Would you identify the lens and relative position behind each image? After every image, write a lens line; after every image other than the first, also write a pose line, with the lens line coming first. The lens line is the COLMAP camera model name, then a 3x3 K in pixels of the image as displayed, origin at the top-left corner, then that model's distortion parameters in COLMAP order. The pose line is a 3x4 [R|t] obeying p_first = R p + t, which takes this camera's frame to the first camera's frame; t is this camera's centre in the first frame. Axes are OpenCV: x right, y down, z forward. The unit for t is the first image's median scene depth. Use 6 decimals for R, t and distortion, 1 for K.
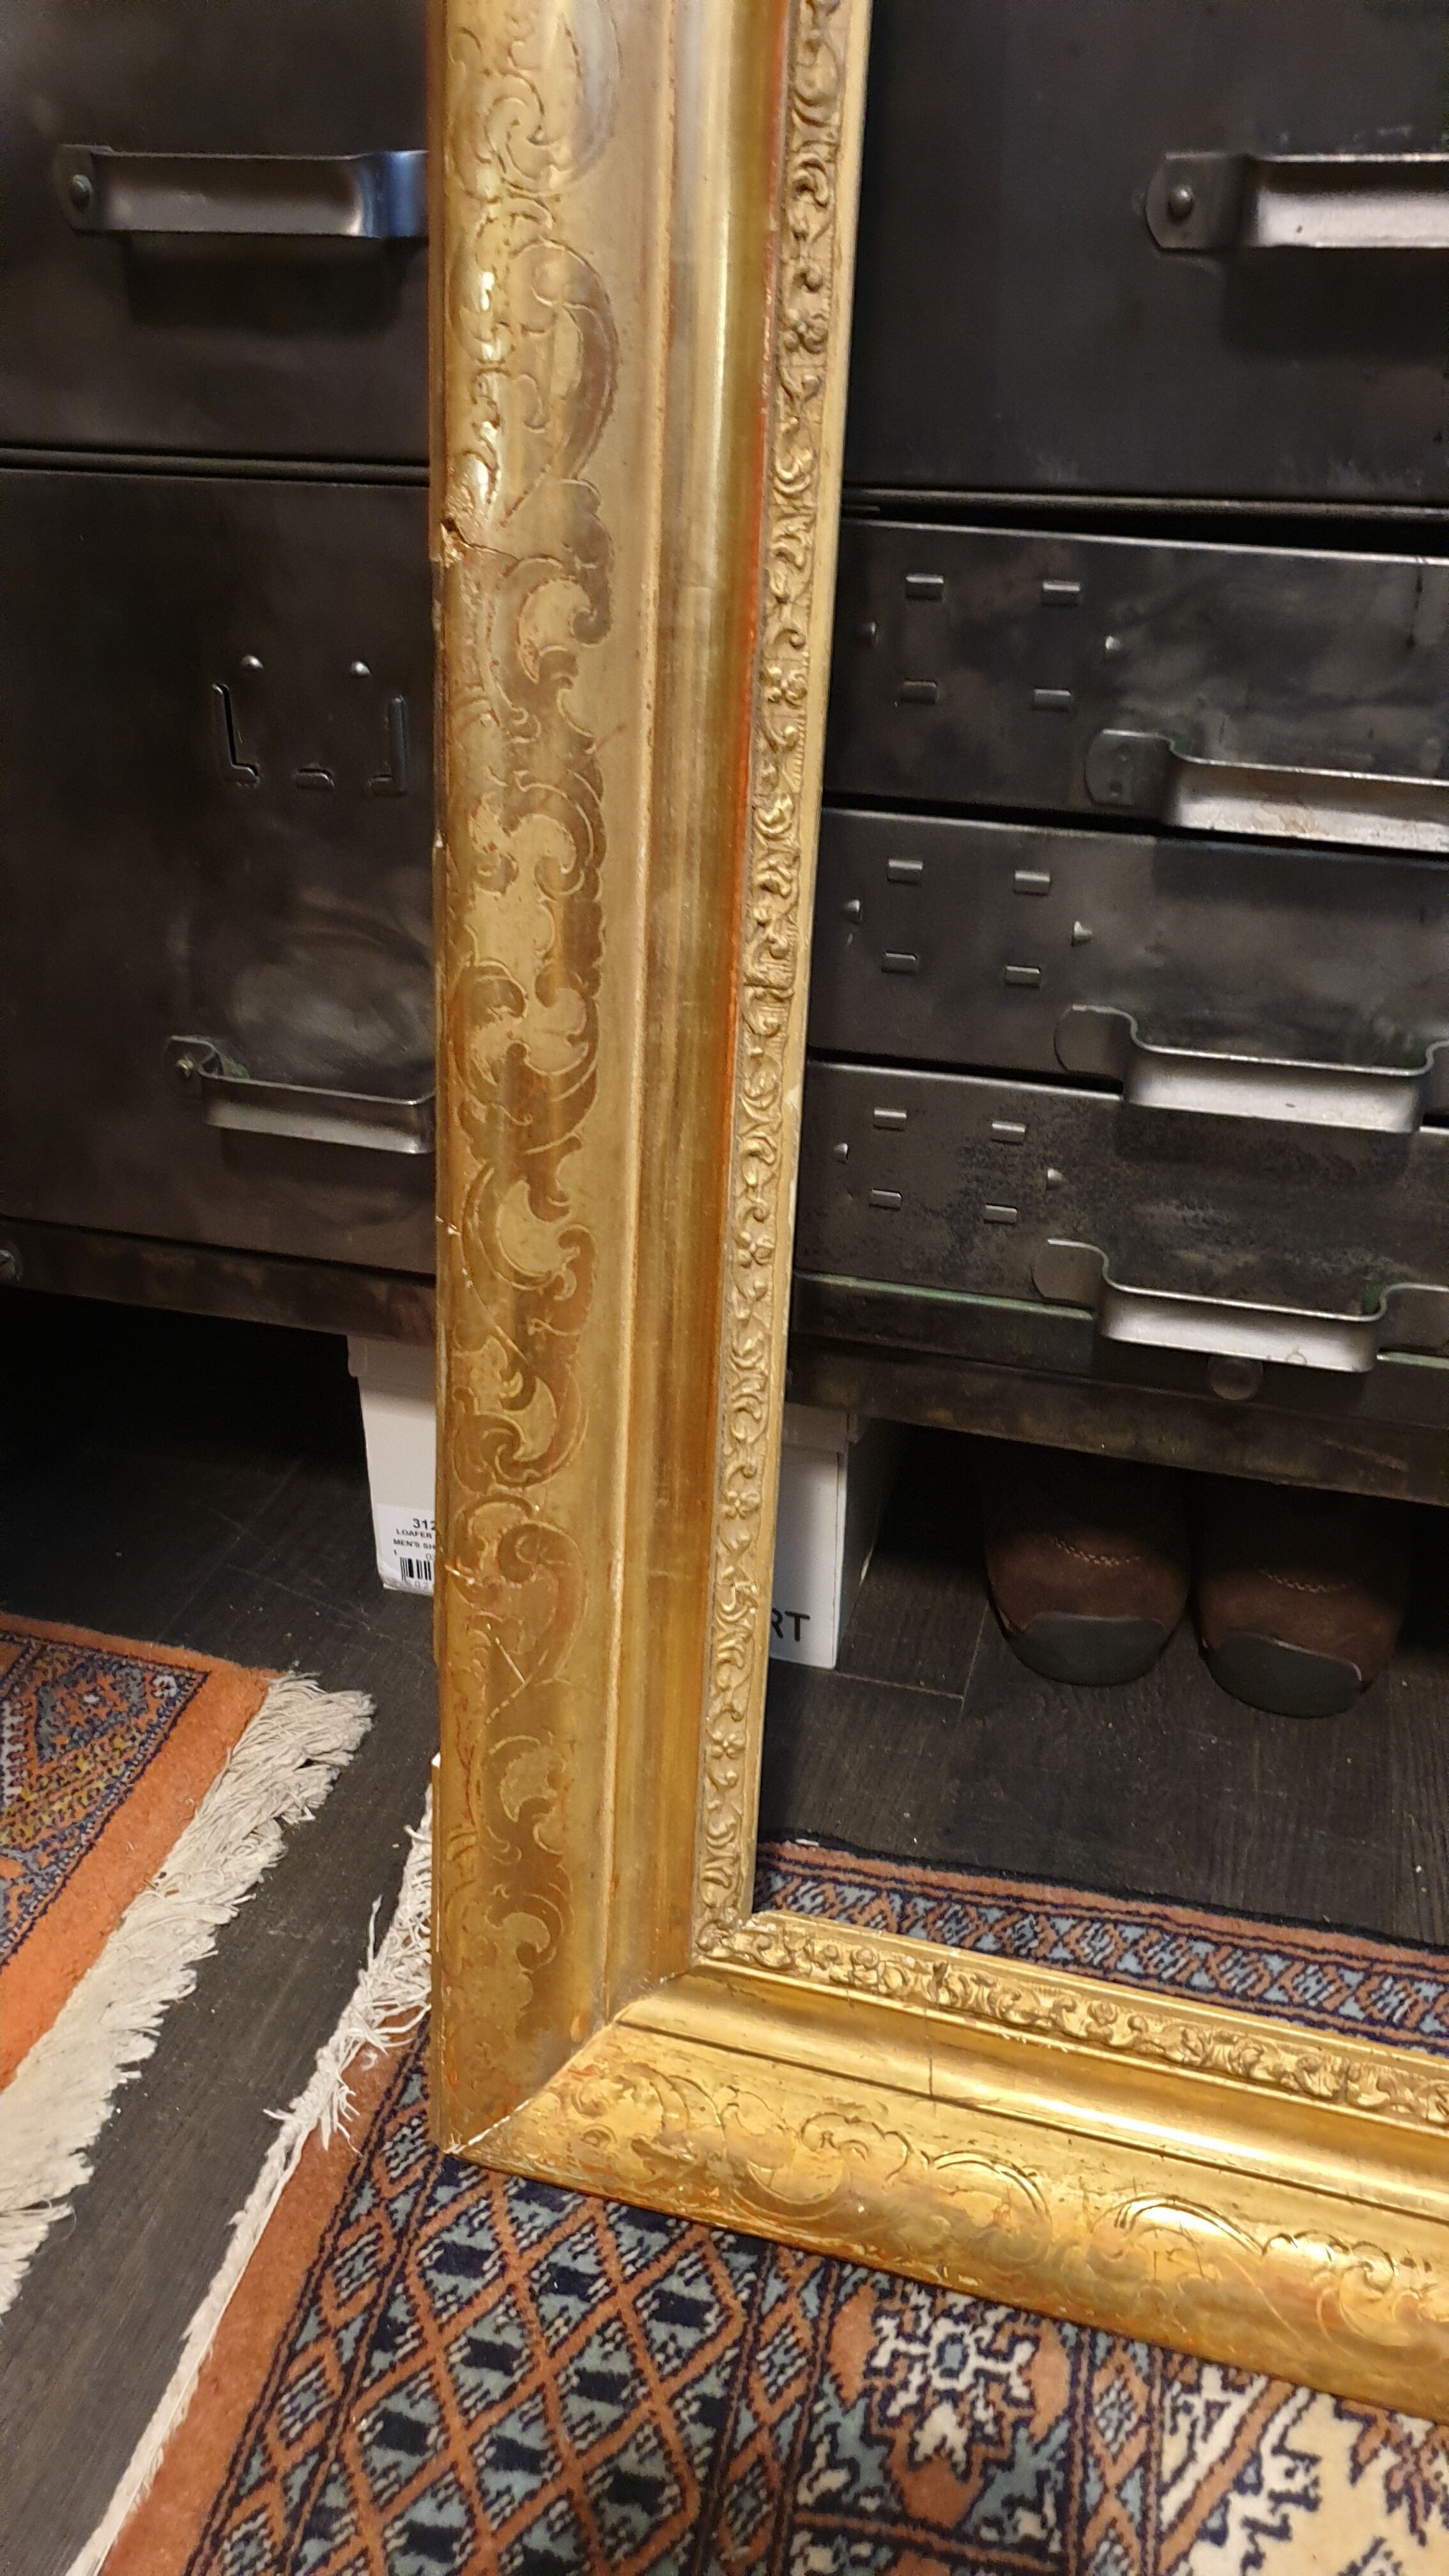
lens RADIAL K [[1969.3, 0, 744.1], [0, 1969.3, 1296.8], [0, 0, 1]] dist [0.009494, -0.000704]
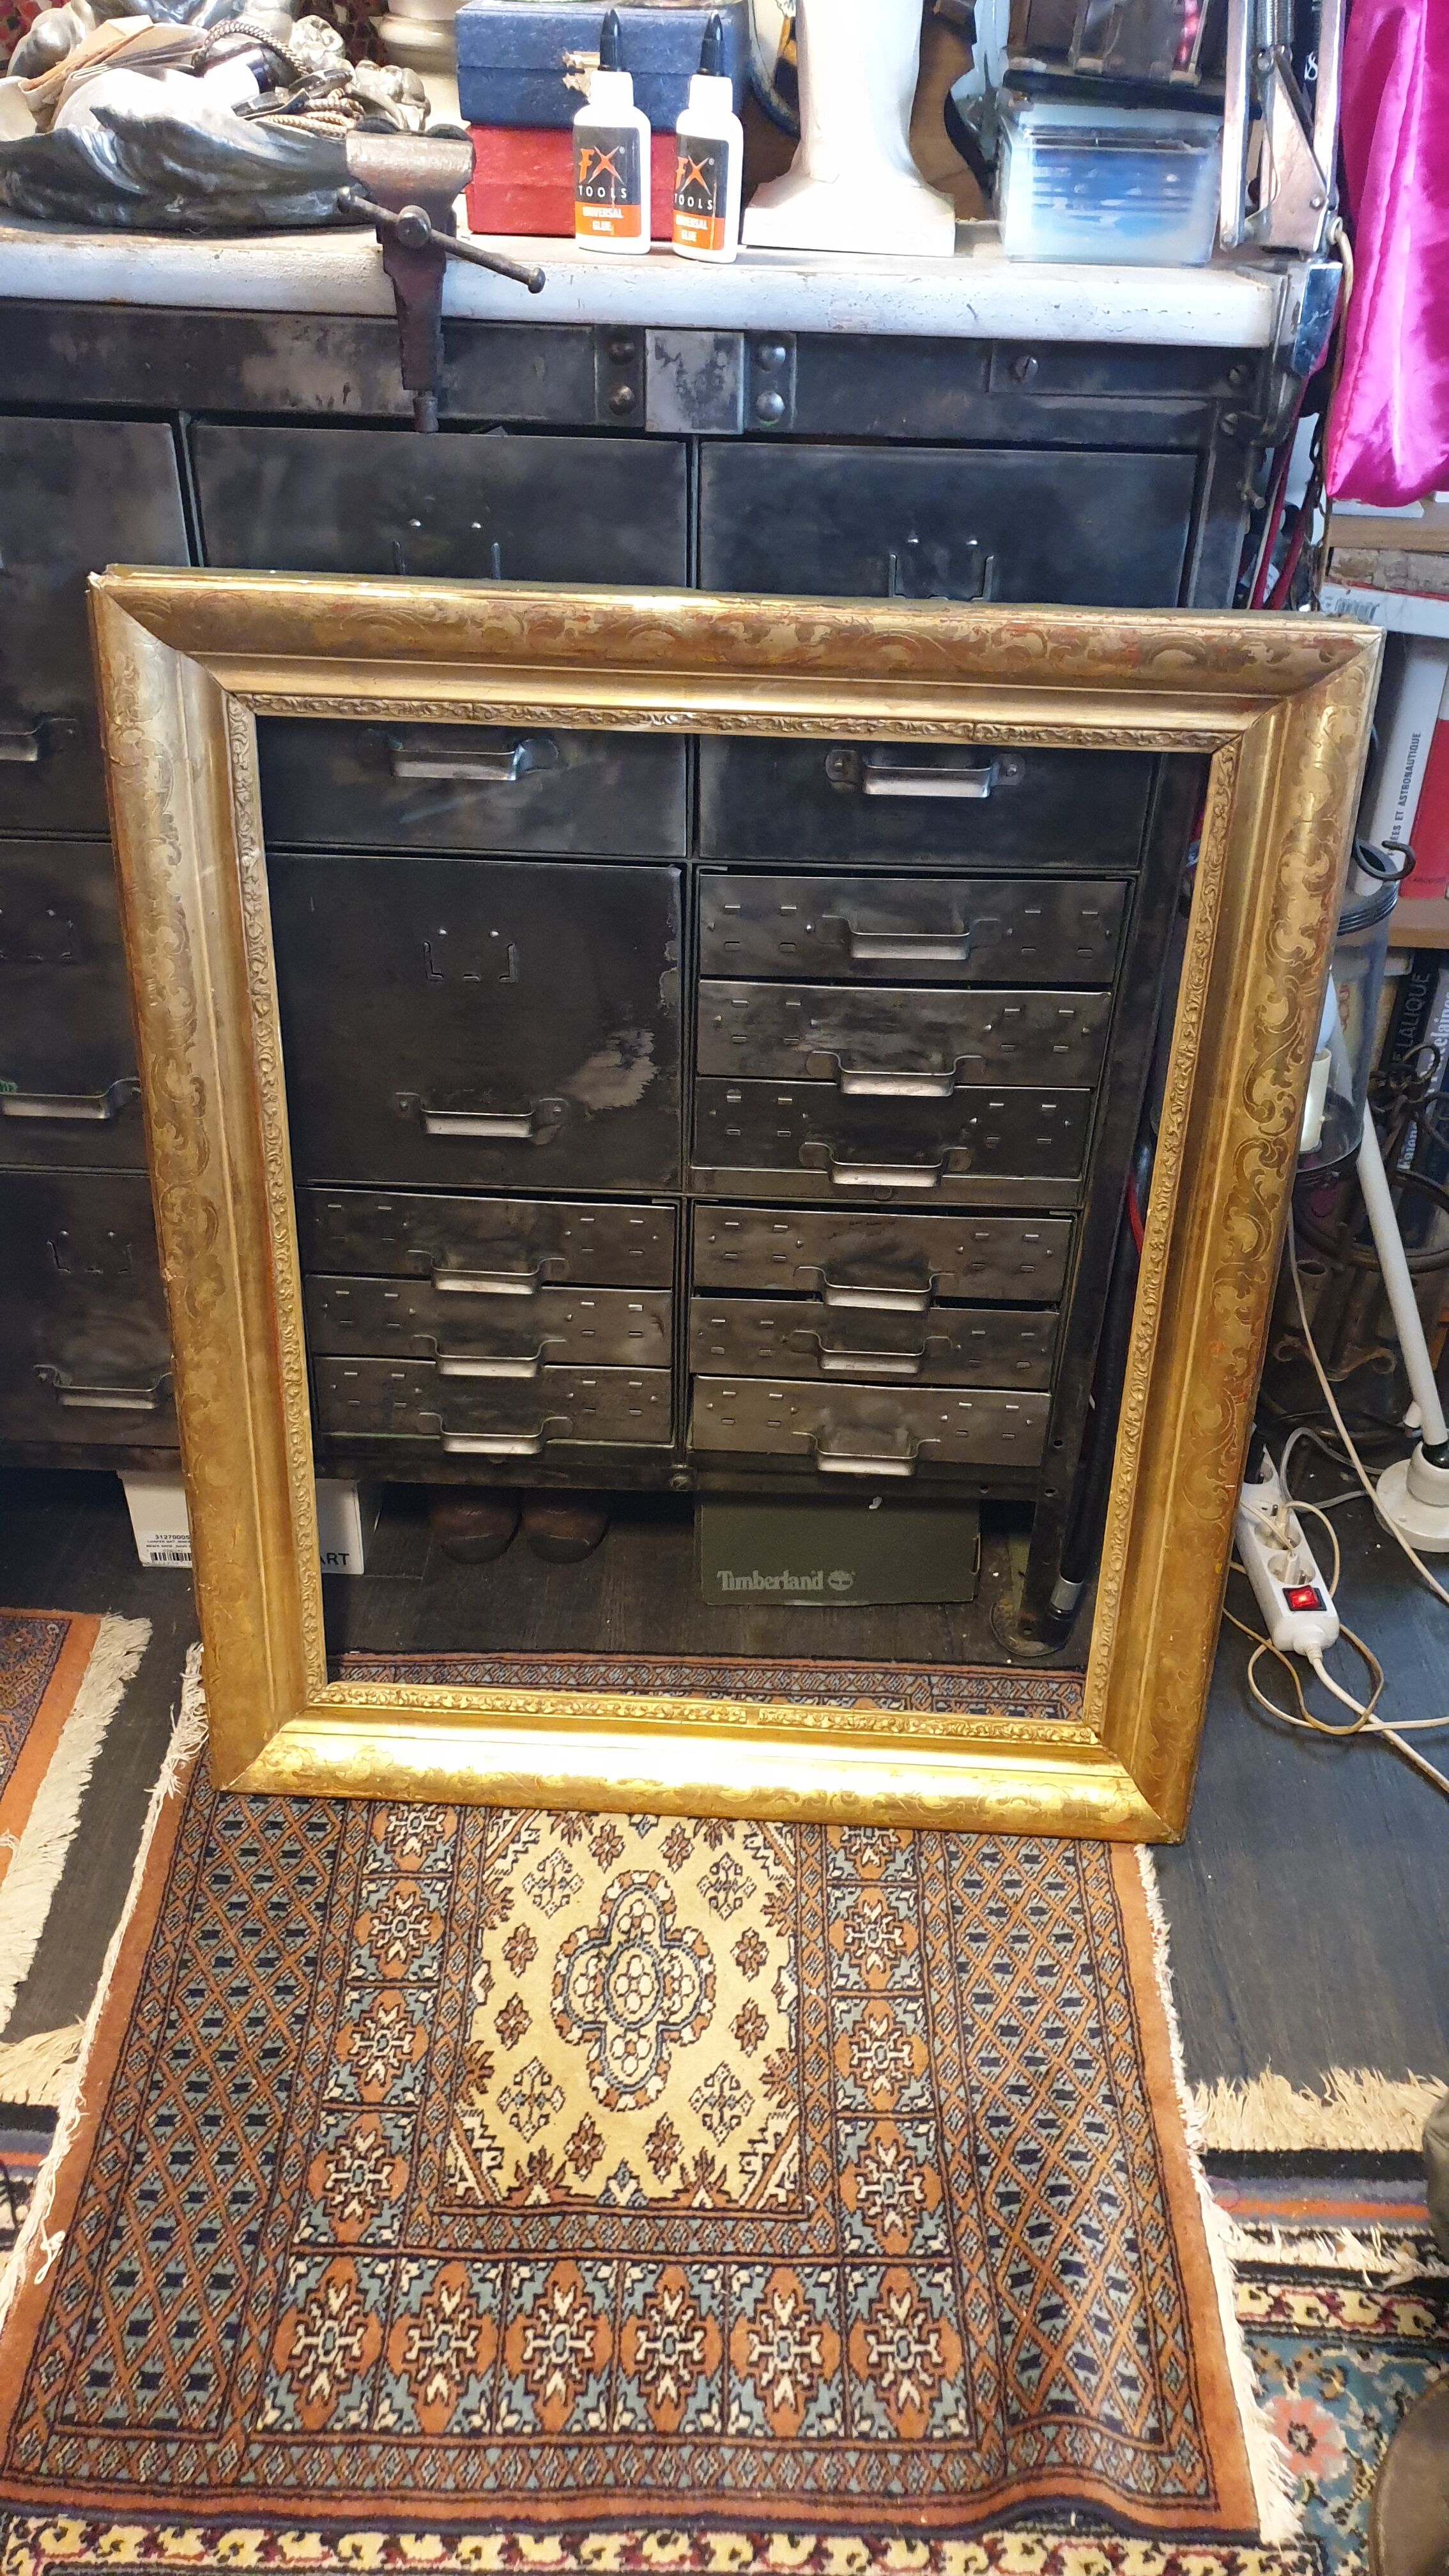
lens RADIAL K [[1921.3, 0, 768.4], [0, 1921.3, 1278.1], [0, 0, 1]] dist [0.113190, -0.233722]
pose [[0.970840, -0.115483, 0.210078, 0.094102], [0.091244, 0.988370, 0.121651, -0.497439], [-0.221684, -0.098935, 0.970087, -1.627809]]
